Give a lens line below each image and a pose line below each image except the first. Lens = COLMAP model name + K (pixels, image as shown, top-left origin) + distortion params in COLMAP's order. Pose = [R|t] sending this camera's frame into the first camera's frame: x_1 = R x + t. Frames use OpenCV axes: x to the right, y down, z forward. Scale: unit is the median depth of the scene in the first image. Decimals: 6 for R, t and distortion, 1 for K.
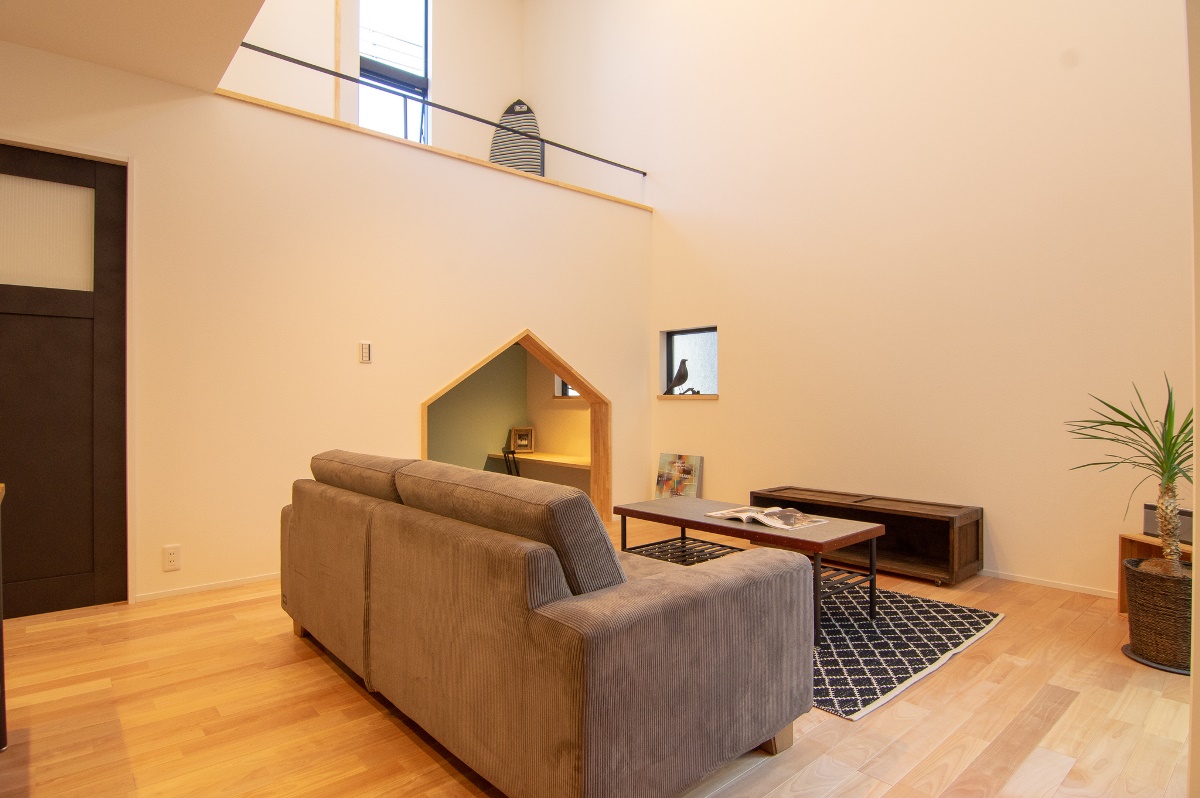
lens RADIAL K [[645.9, 0, 601.9], [0, 645.9, 400.2], [0, 0, 1]] dist [-0.002044, -0.014865]
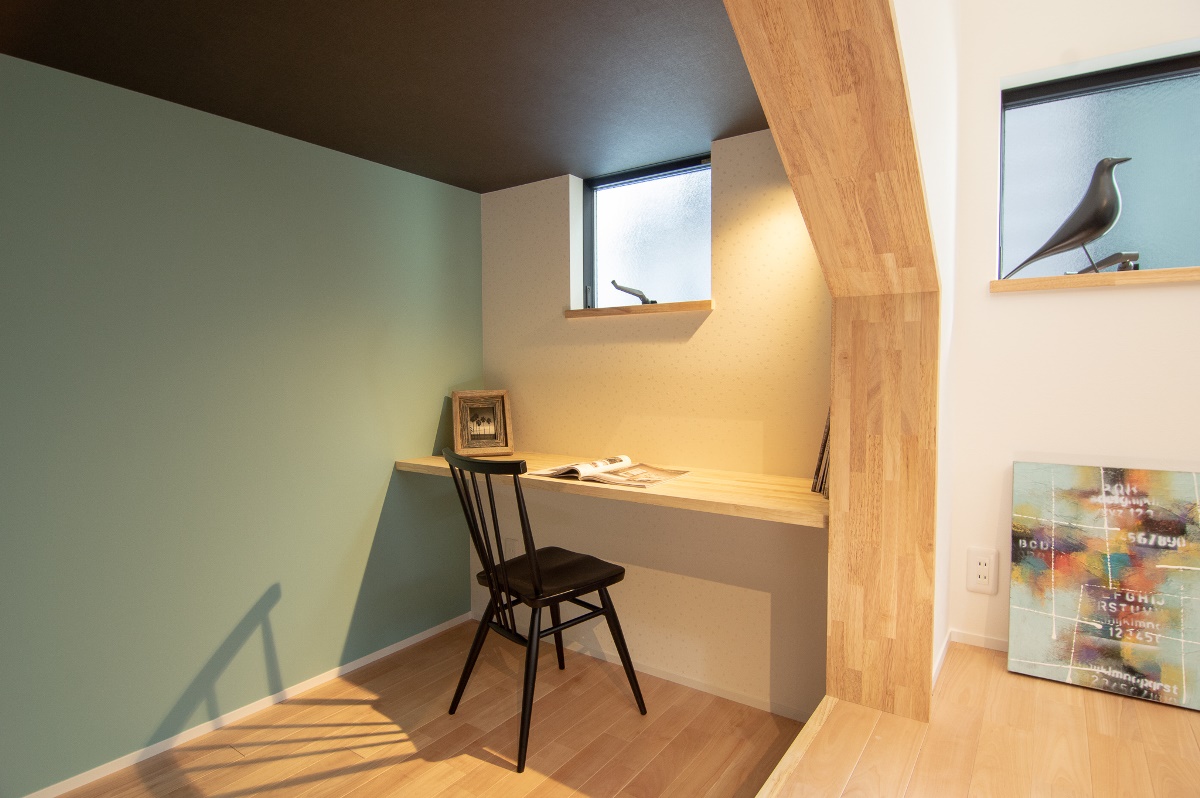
lens RADIAL K [[645.9, 0, 601.9], [0, 645.9, 400.2], [0, 0, 1]] dist [-0.002044, -0.014865]
pose [[0.972231, -0.013493, 0.233633, -0.182444], [0.002985, 0.998970, 0.045274, 0.037710], [-0.234004, -0.043319, 0.971270, 0.754867]]
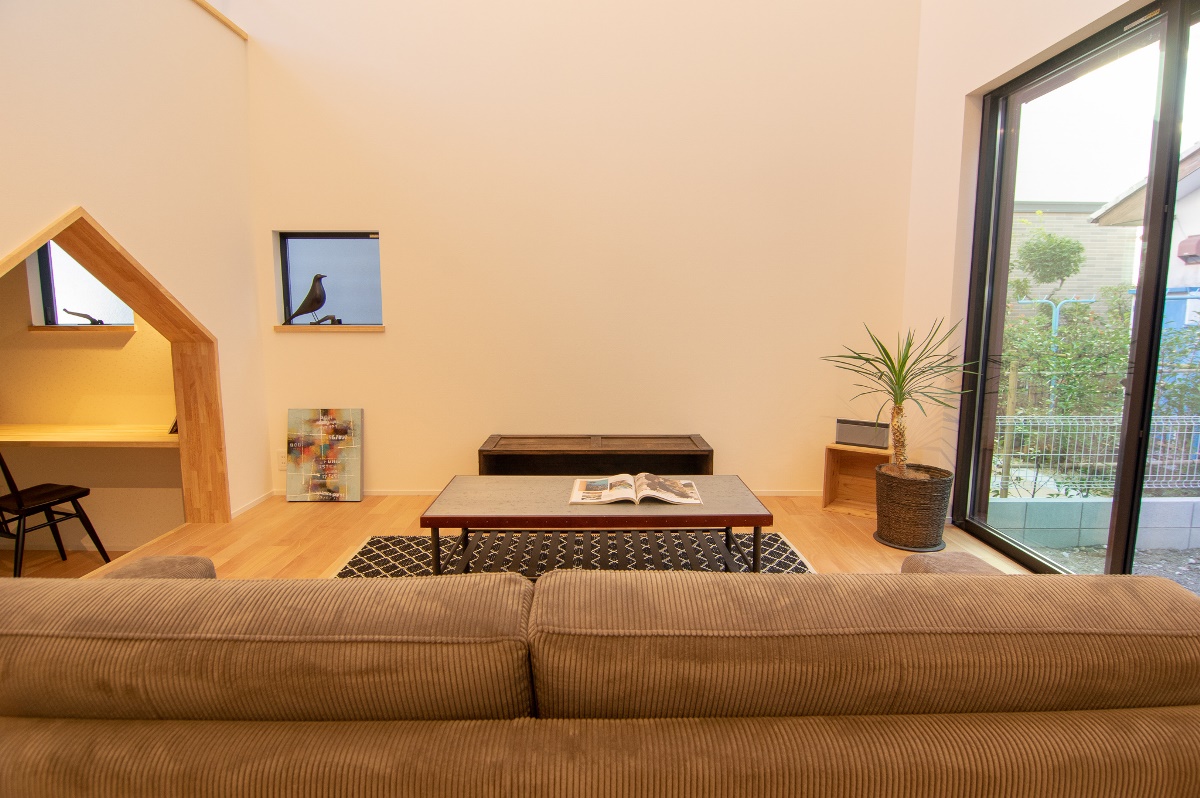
lens RADIAL K [[645.9, 0, 601.9], [0, 645.9, 400.2], [0, 0, 1]] dist [-0.002044, -0.014865]
pose [[0.663050, -0.098252, 0.742099, -0.205917], [-0.001627, 0.991158, 0.132680, -0.021313], [-0.748573, -0.089182, 0.657027, 0.290463]]
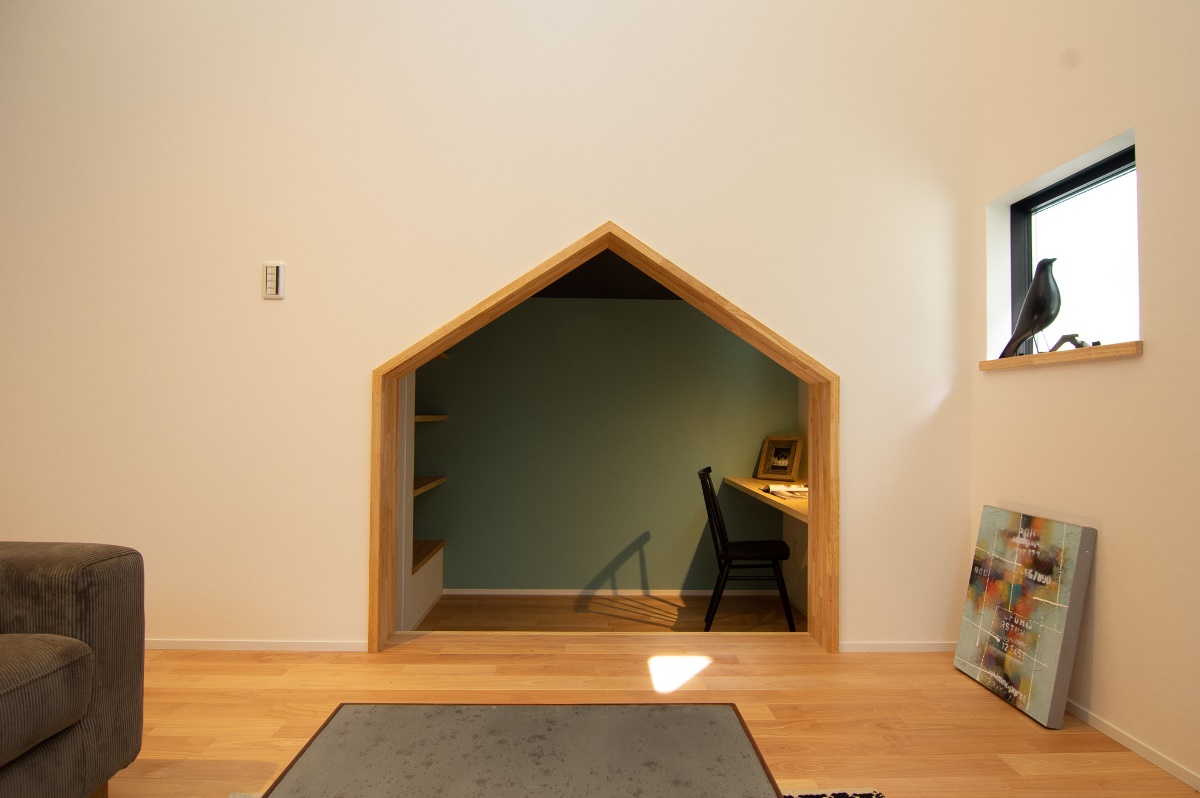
lens RADIAL K [[645.9, 0, 601.9], [0, 645.9, 400.2], [0, 0, 1]] dist [-0.002044, -0.014865]
pose [[0.768857, -0.003217, -0.639413, 0.166546], [-0.014447, 0.999645, -0.022401, 0.030193], [0.639258, 0.026461, 0.768537, 0.553397]]
